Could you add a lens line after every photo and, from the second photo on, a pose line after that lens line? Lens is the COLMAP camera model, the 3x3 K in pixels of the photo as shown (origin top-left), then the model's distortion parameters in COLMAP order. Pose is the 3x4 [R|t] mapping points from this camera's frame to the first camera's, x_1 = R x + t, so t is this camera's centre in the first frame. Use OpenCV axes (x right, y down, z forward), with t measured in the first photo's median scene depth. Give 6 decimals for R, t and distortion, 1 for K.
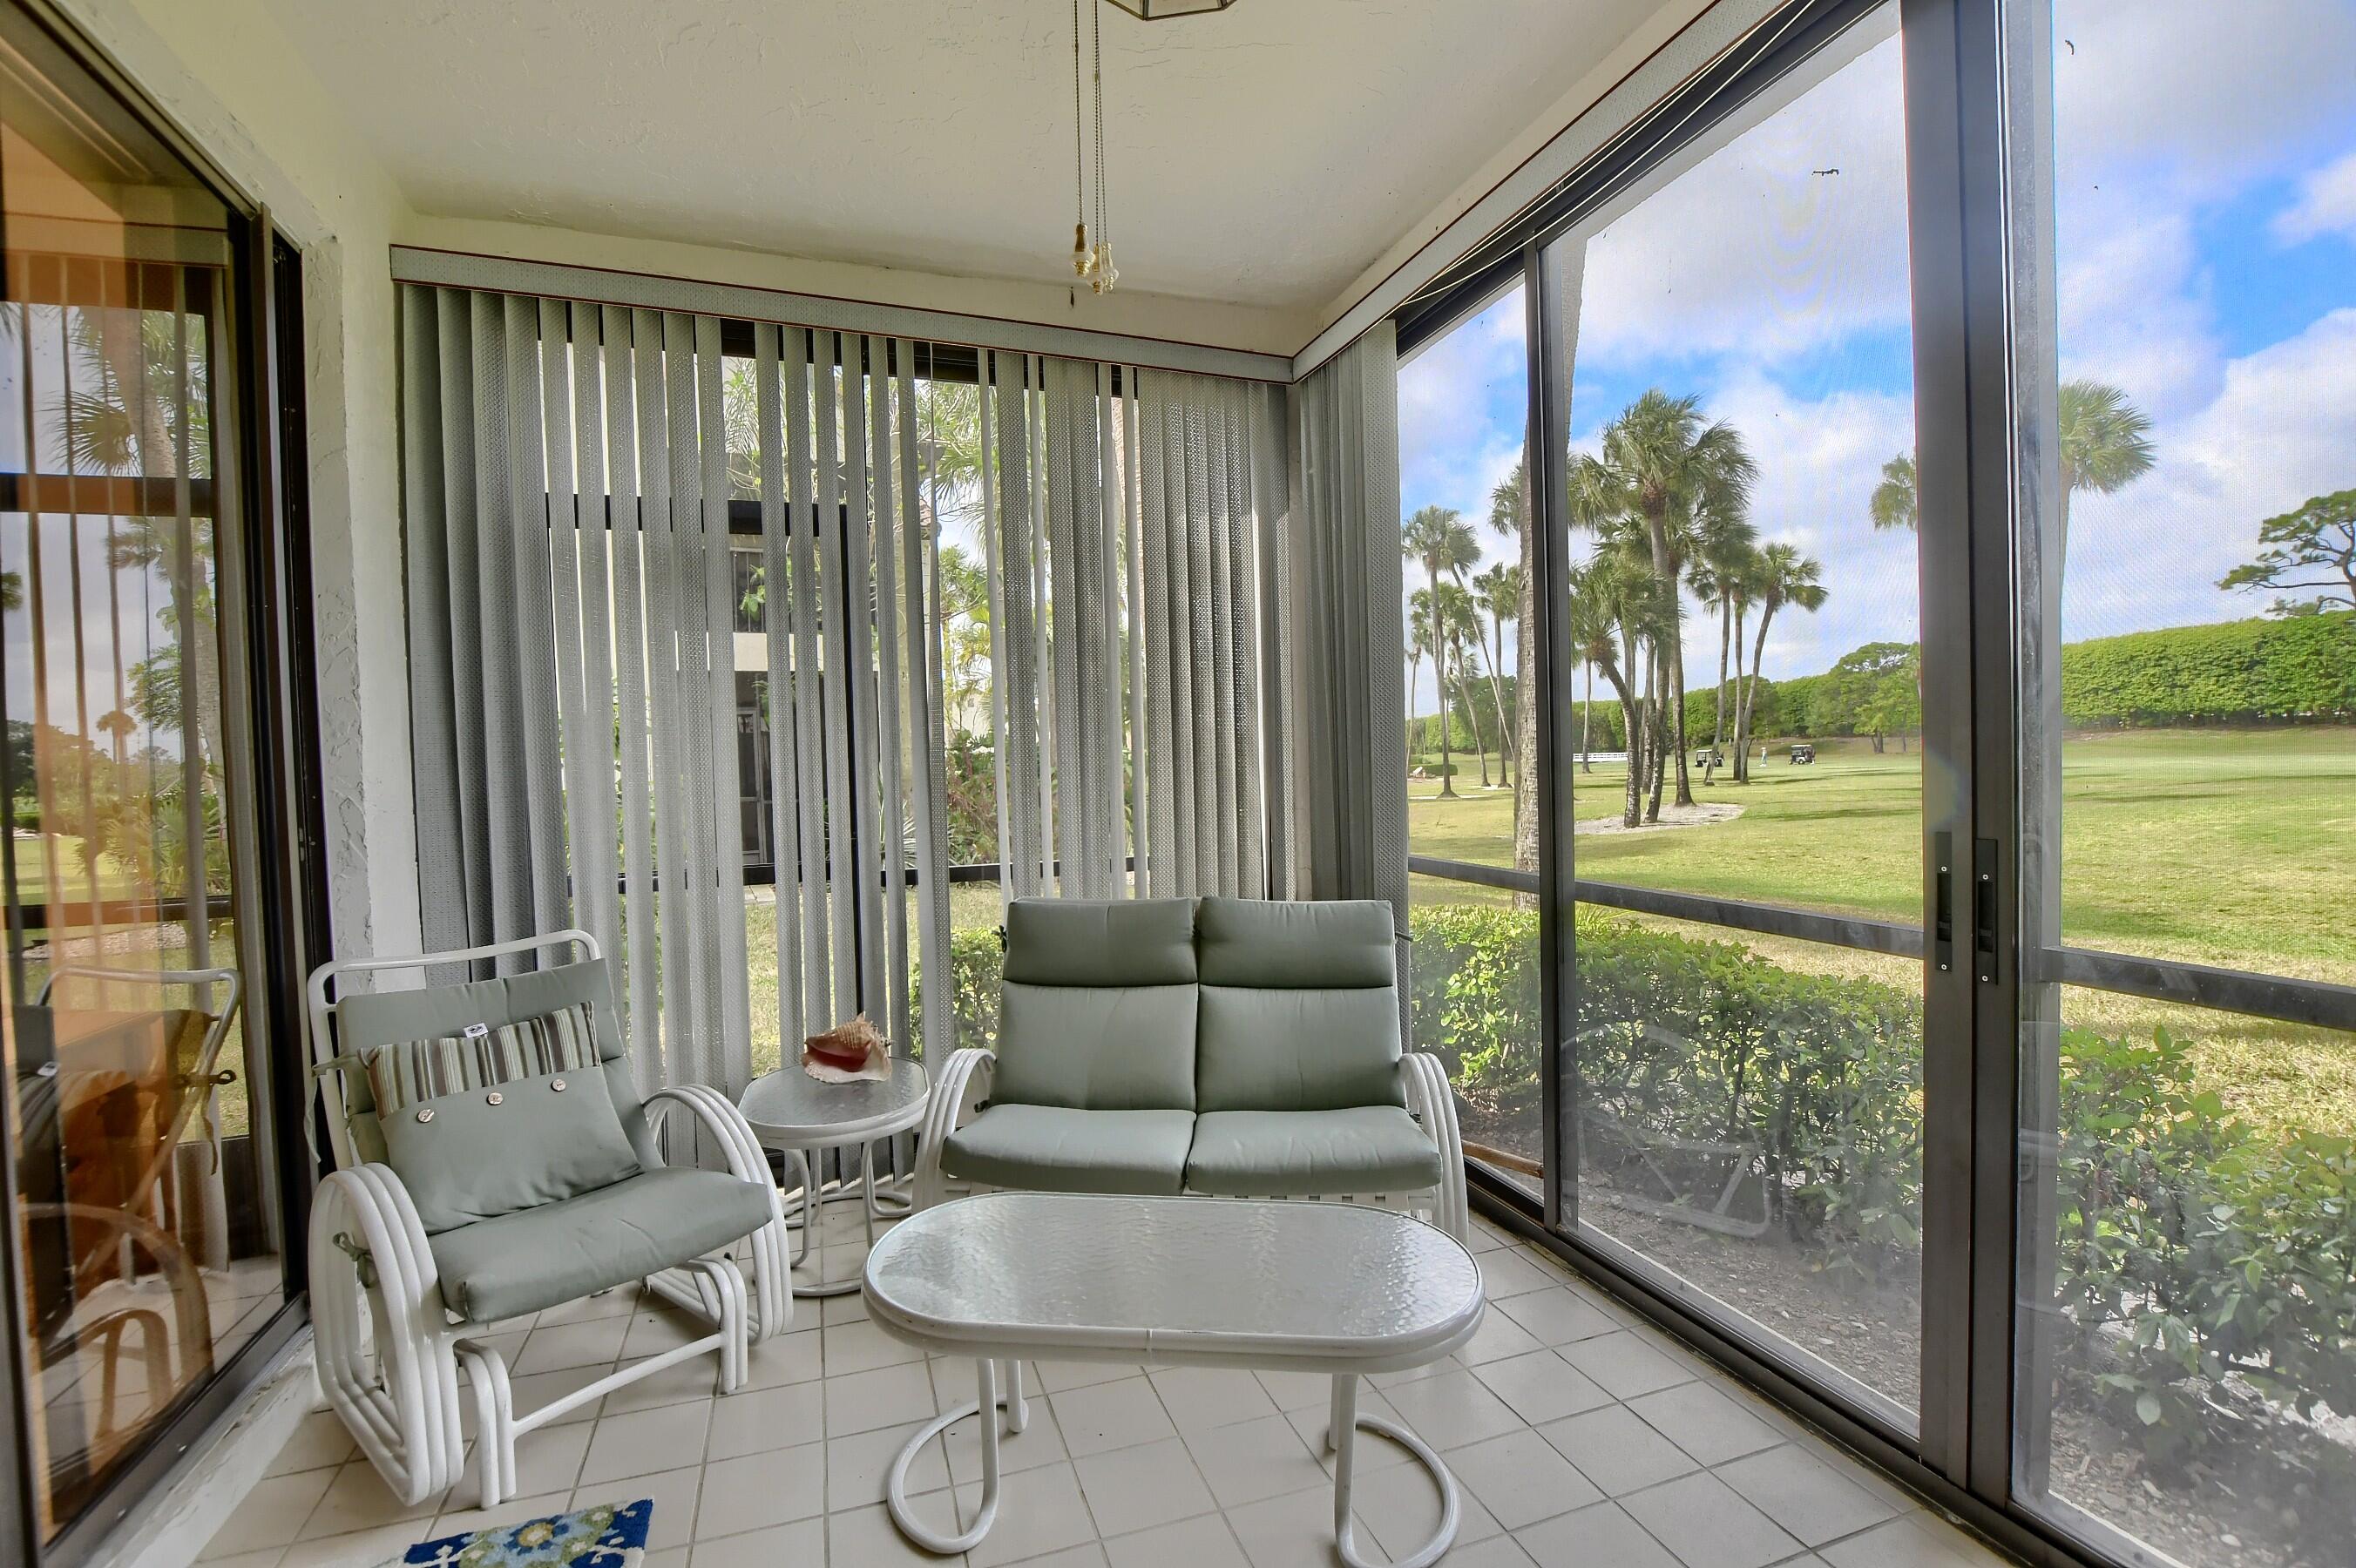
lens RADIAL K [[1040.2, 0, 1169.8], [0, 1040.2, 790.2], [0, 0, 1]] dist [-0.019769, -0.000426]
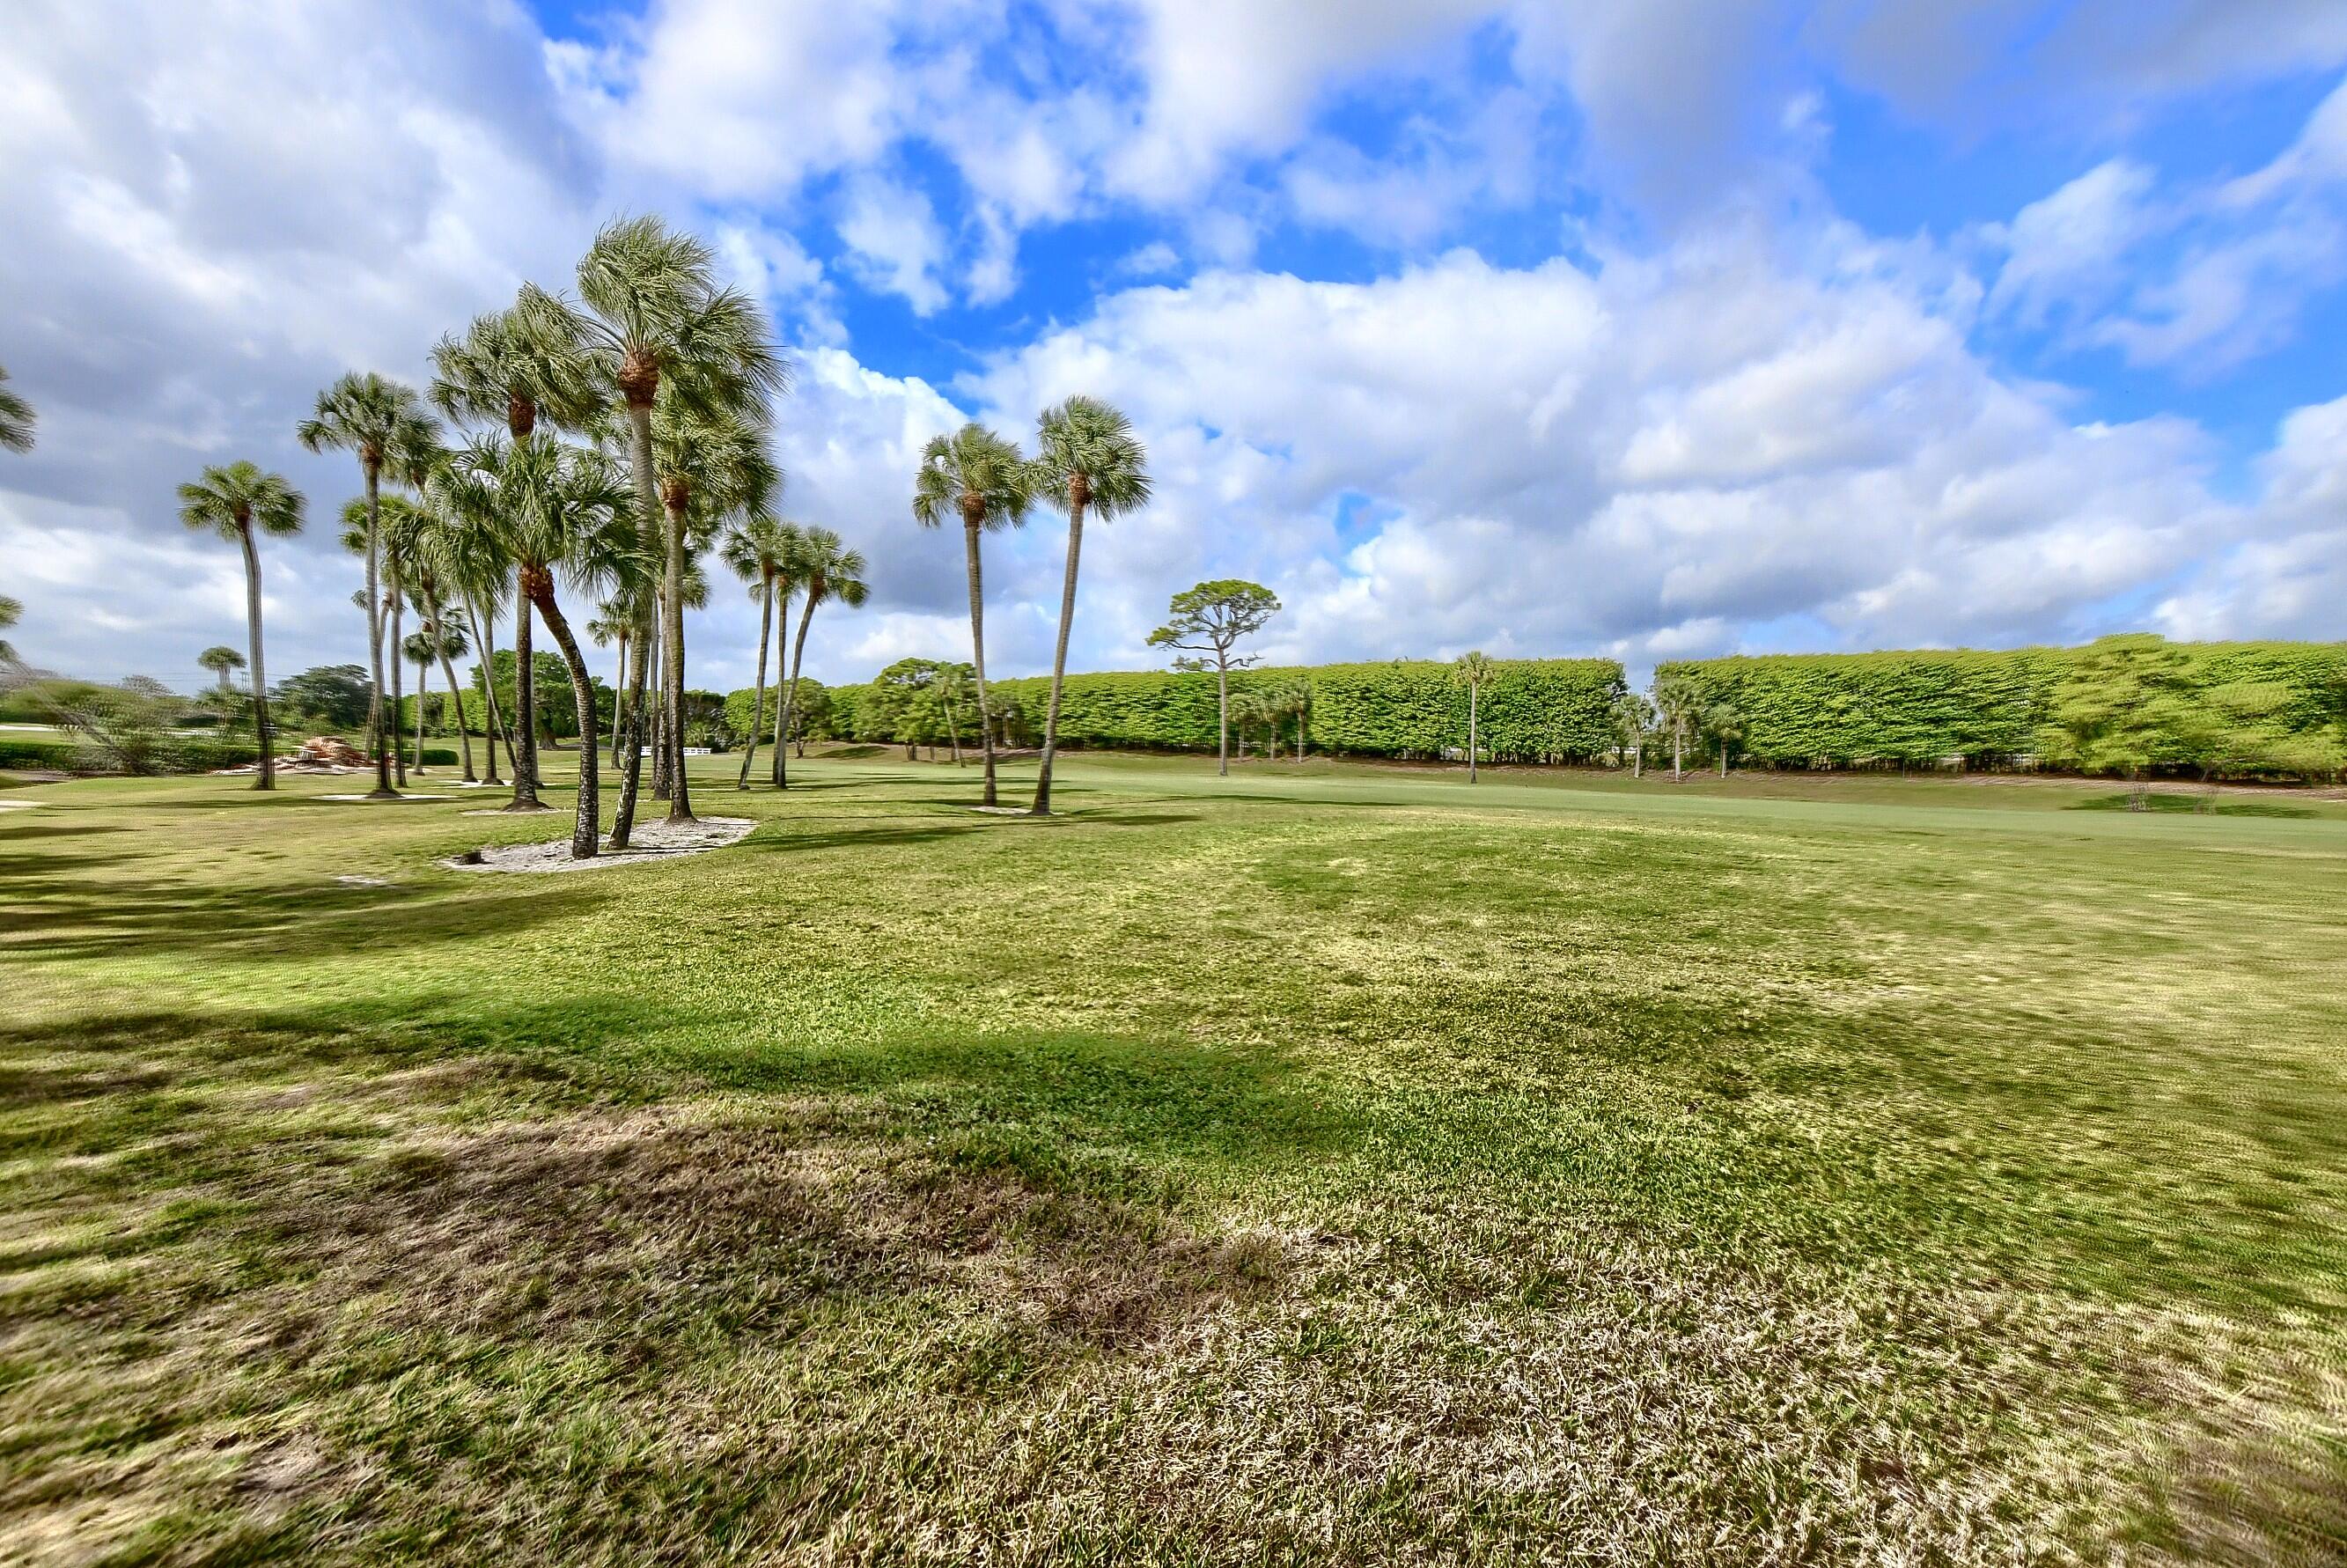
lens RADIAL K [[1036.4, 0, 1165.3], [0, 1036.4, 790.2], [0, 0, 1]] dist [-0.019769, -0.000426]
pose [[0.665925, 0.022845, 0.745669, 0.100052], [-0.025757, 0.999639, -0.007624, -0.006130], [-0.745574, -0.014129, 0.666273, 0.139637]]
